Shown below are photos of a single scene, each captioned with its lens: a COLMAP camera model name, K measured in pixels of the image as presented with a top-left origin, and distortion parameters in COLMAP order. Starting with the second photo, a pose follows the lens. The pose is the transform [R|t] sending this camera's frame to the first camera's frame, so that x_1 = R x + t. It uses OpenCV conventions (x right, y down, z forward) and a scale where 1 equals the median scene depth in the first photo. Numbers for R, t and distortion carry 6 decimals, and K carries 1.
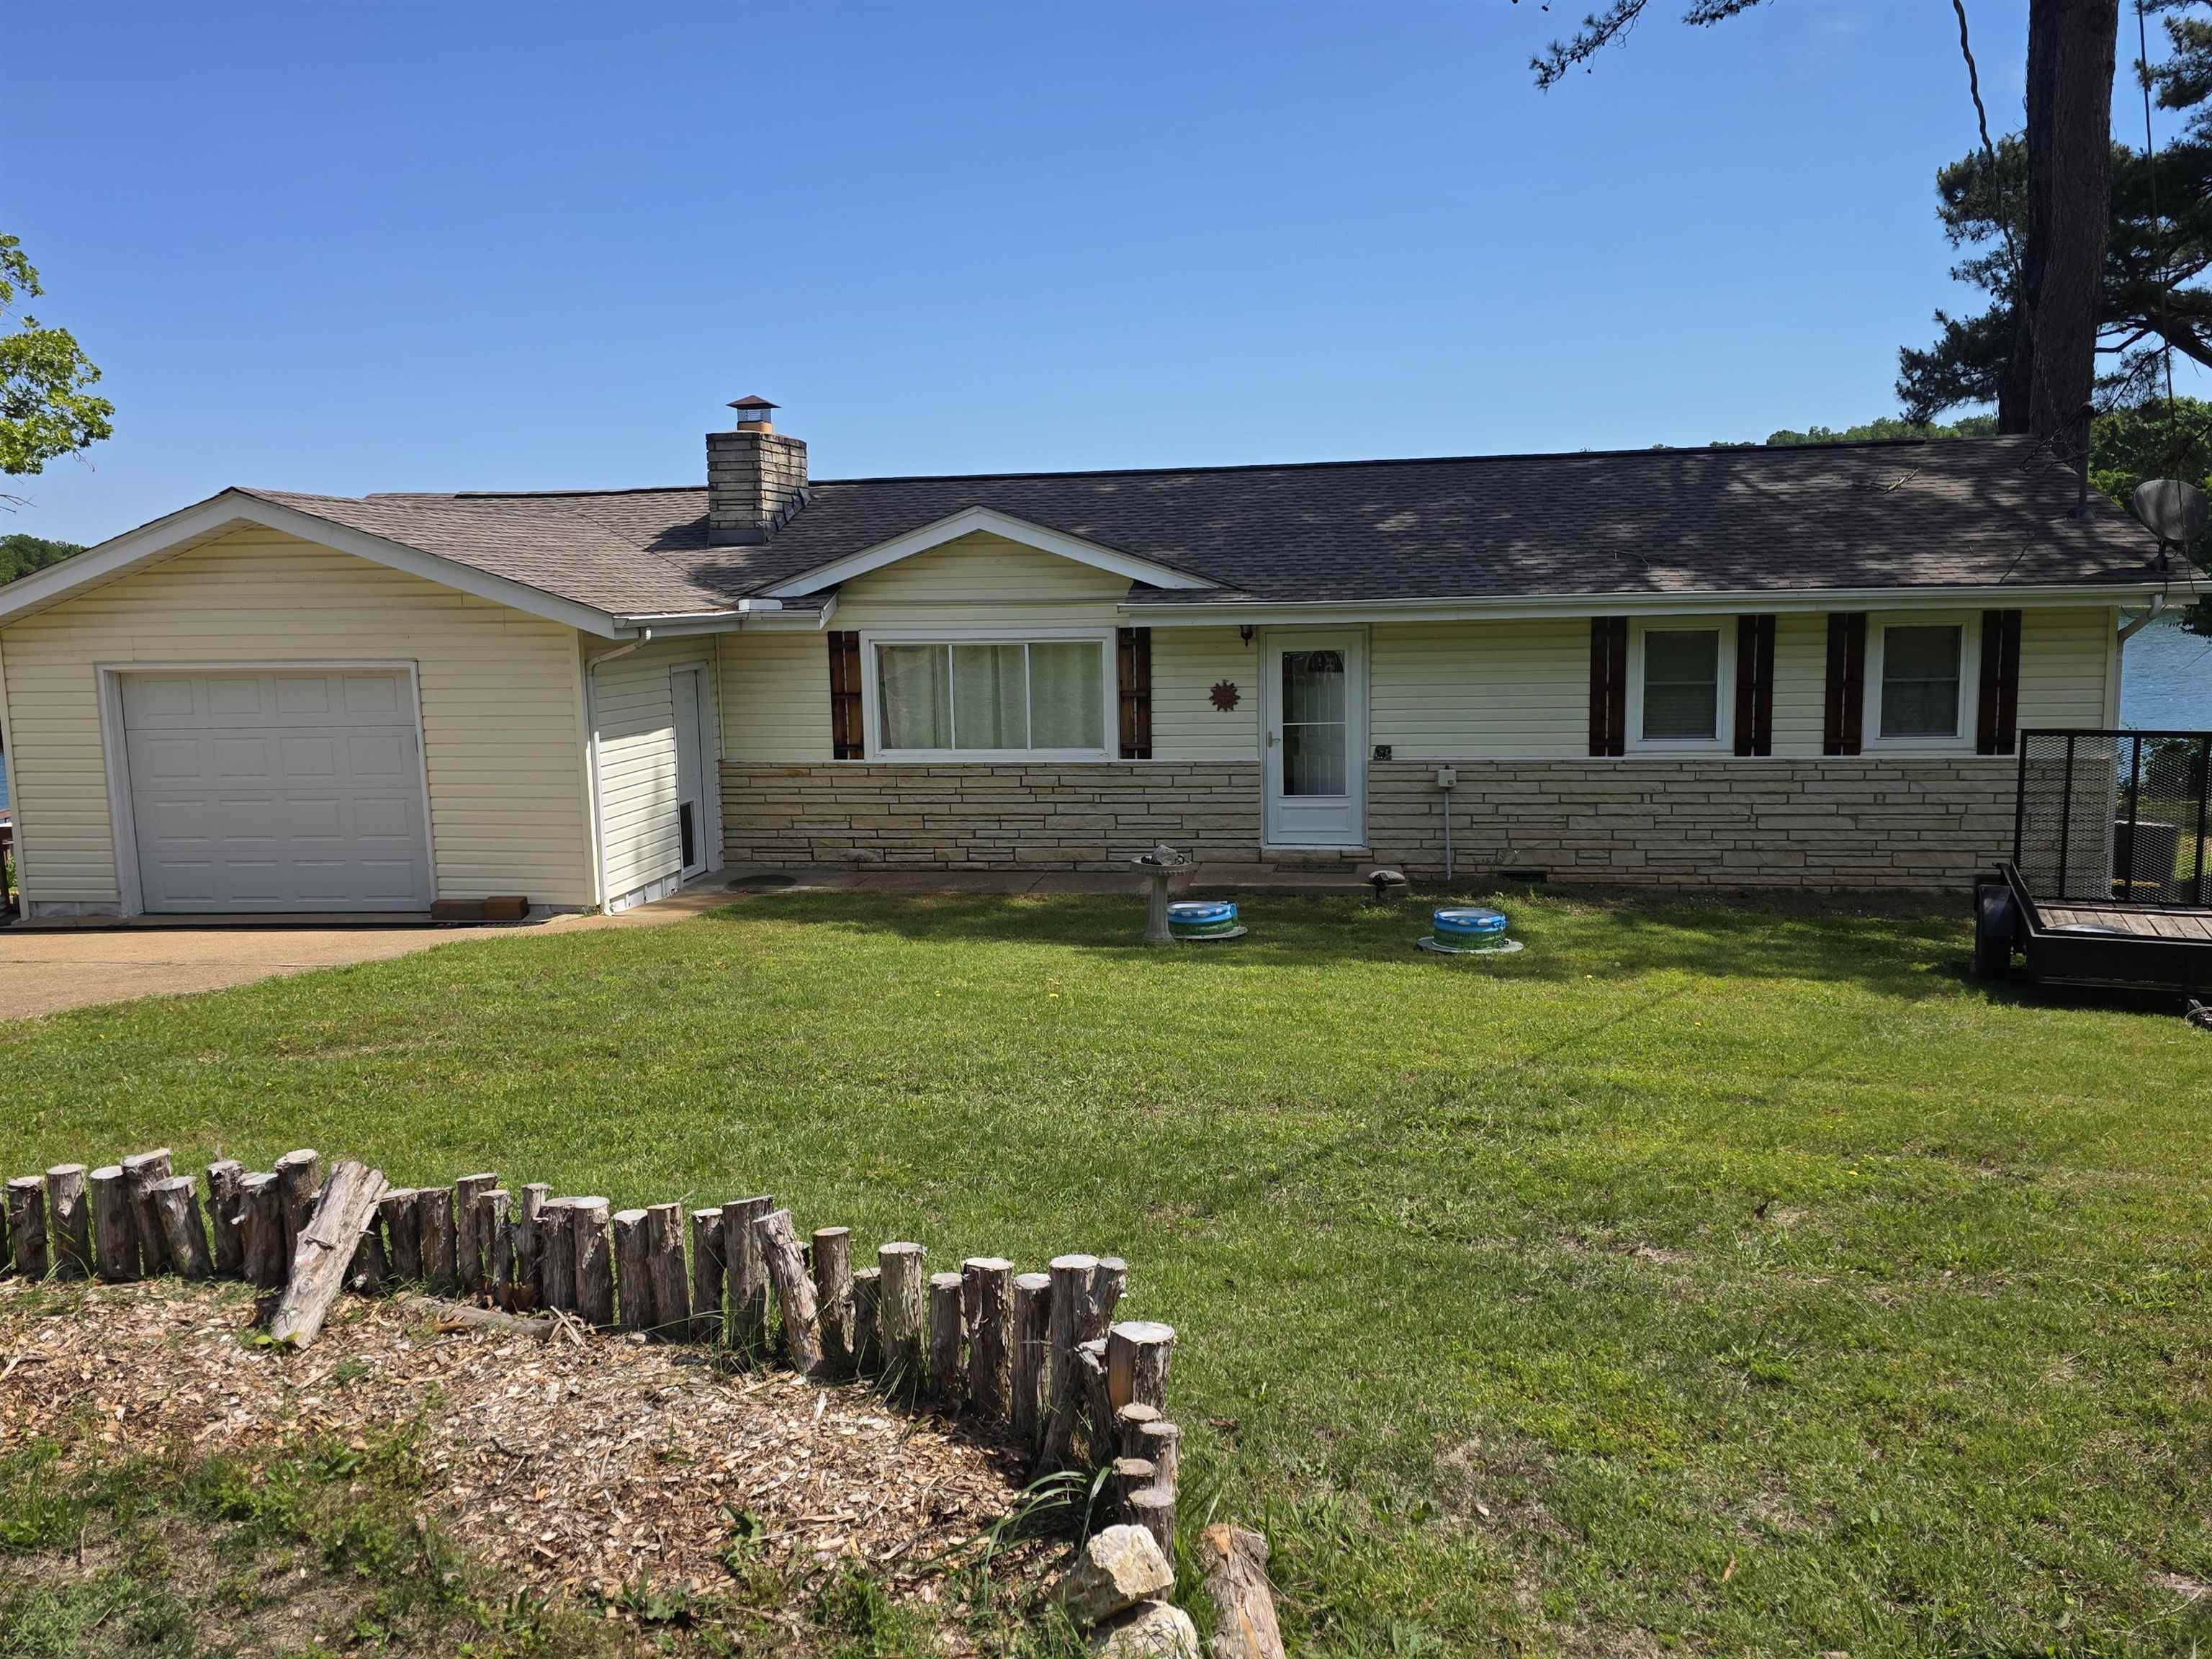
lens RADIAL K [[1708.9, 0, 1117.6], [0, 1708.9, 813.5], [0, 0, 1]] dist [0.078868, -0.054175]
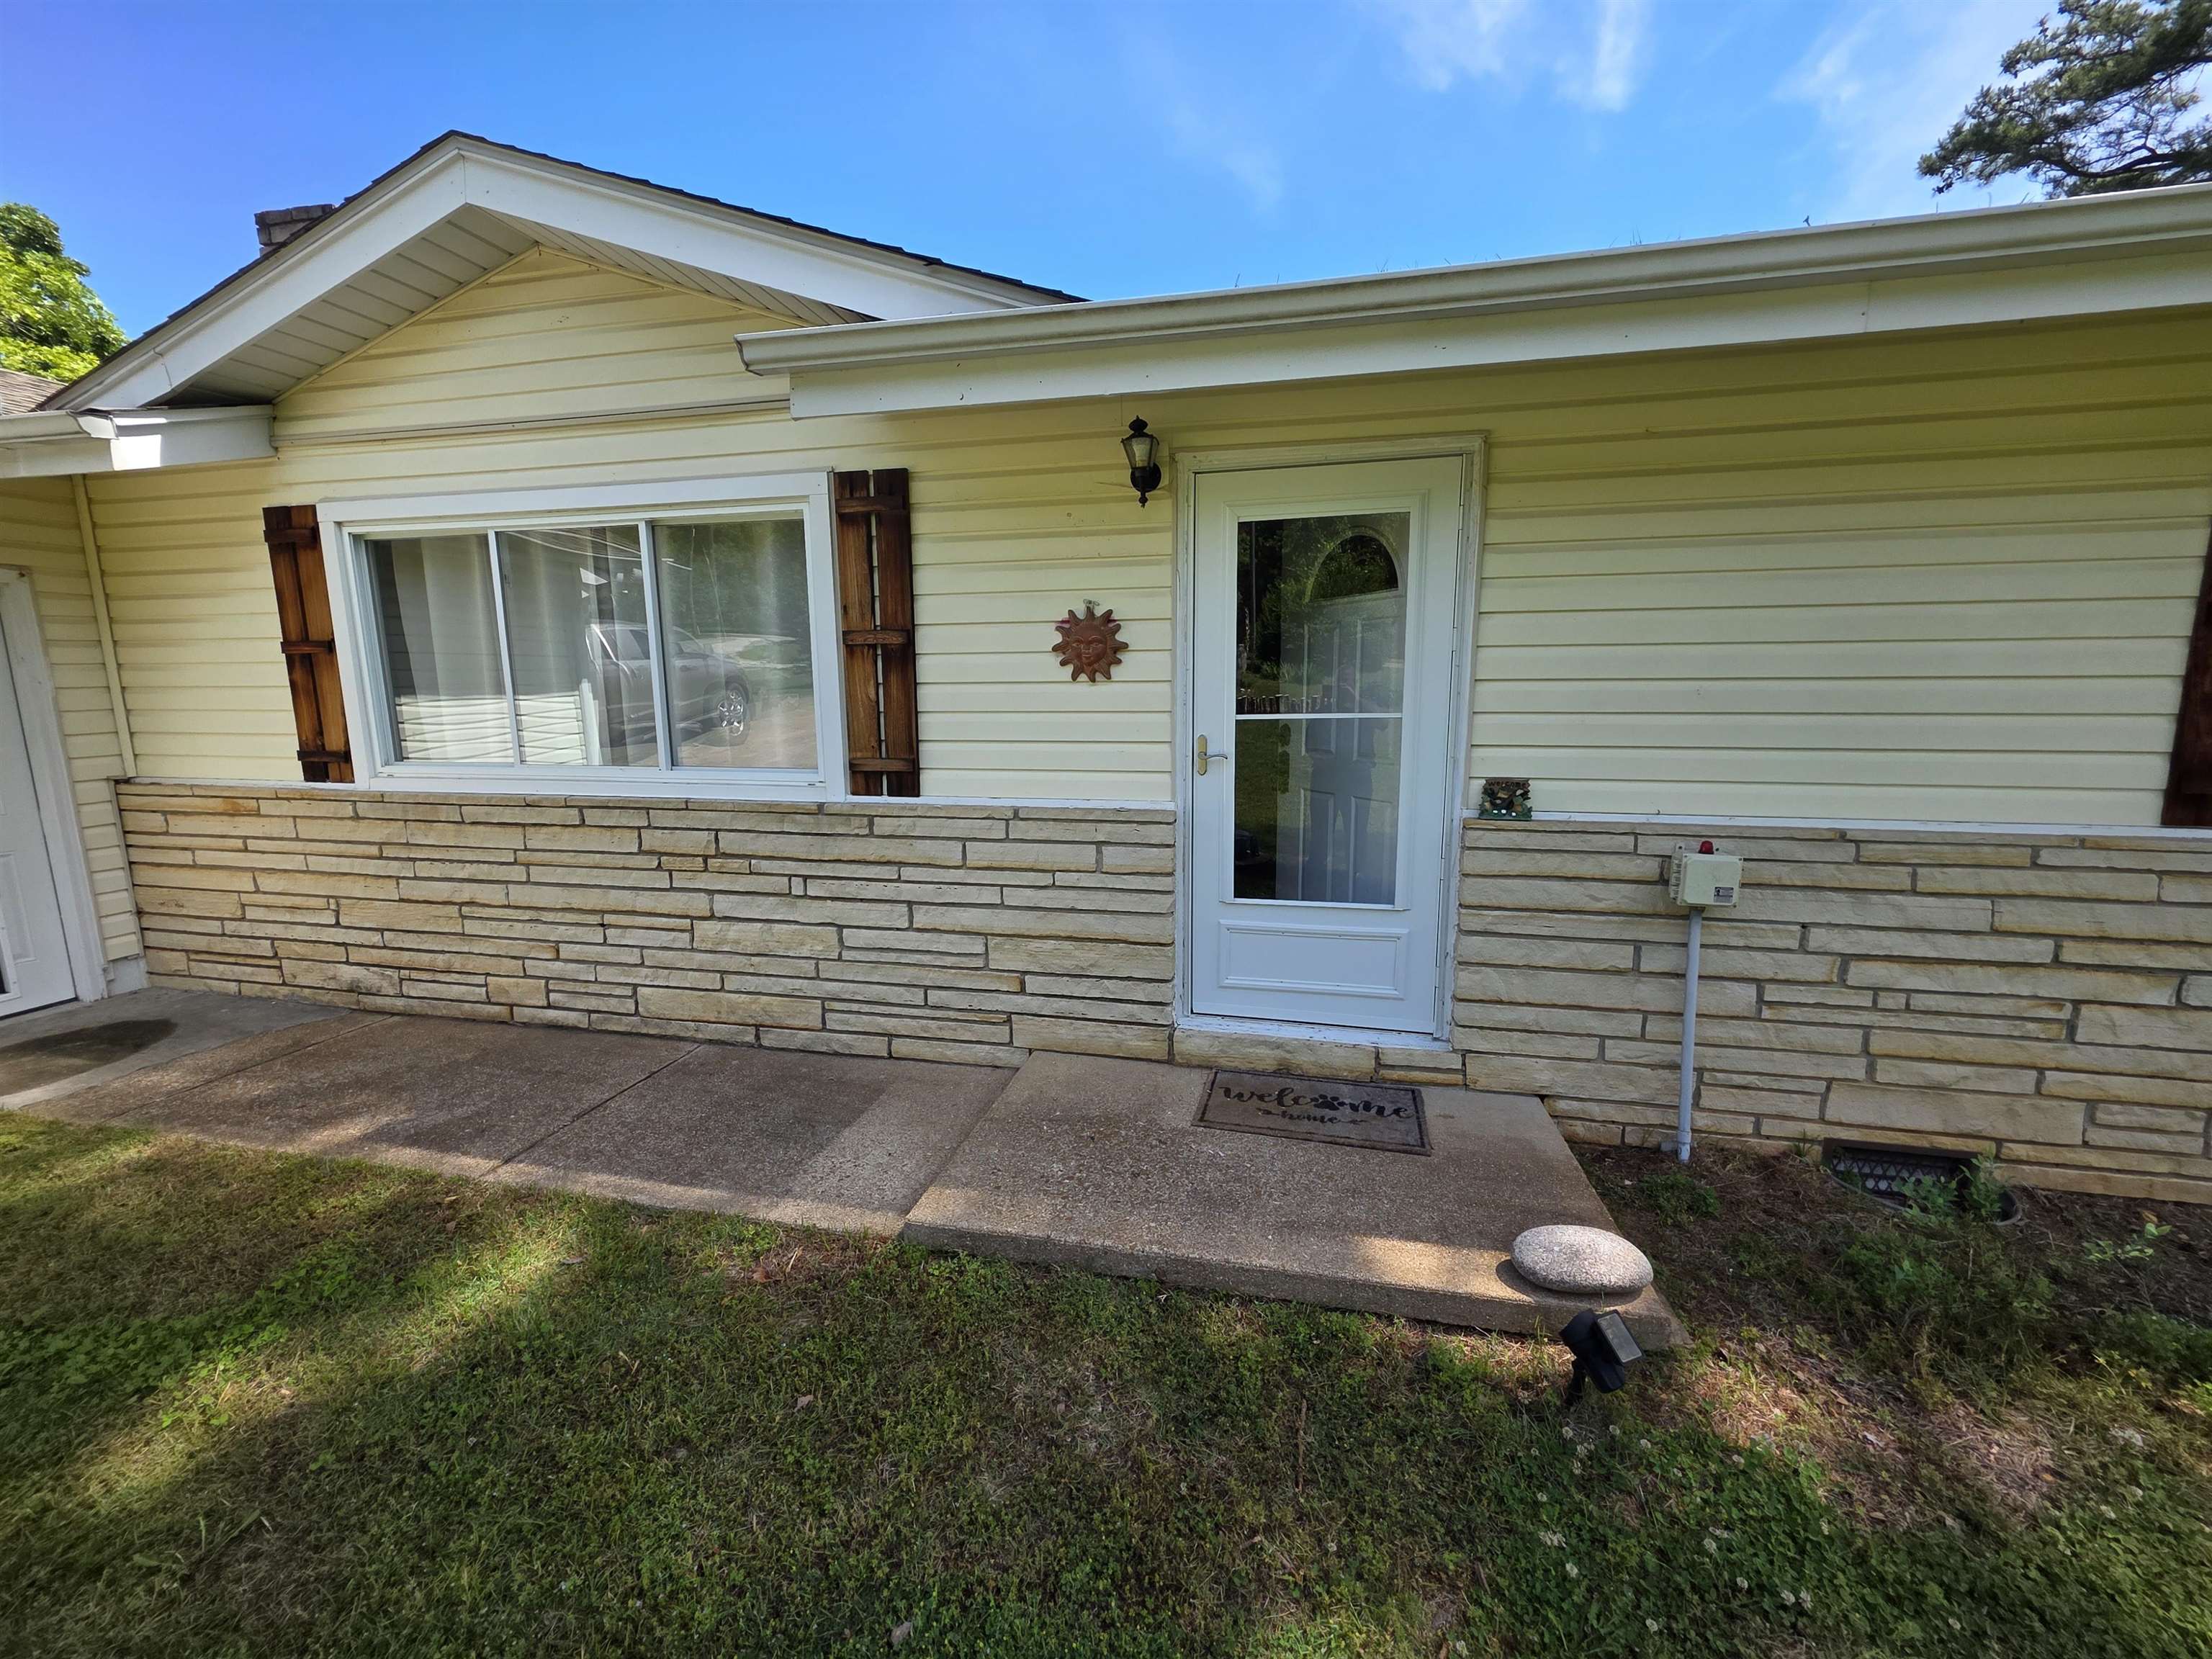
lens RADIAL K [[888.9, 0, 1133.5], [0, 888.9, 833.4], [0, 0, 1]] dist [0.003024, -0.001205]
pose [[0.997674, 0.025681, -0.063142, 0.086179], [-0.023409, 0.999061, 0.036455, -0.032523], [0.064019, -0.034892, 0.997338, 0.790325]]
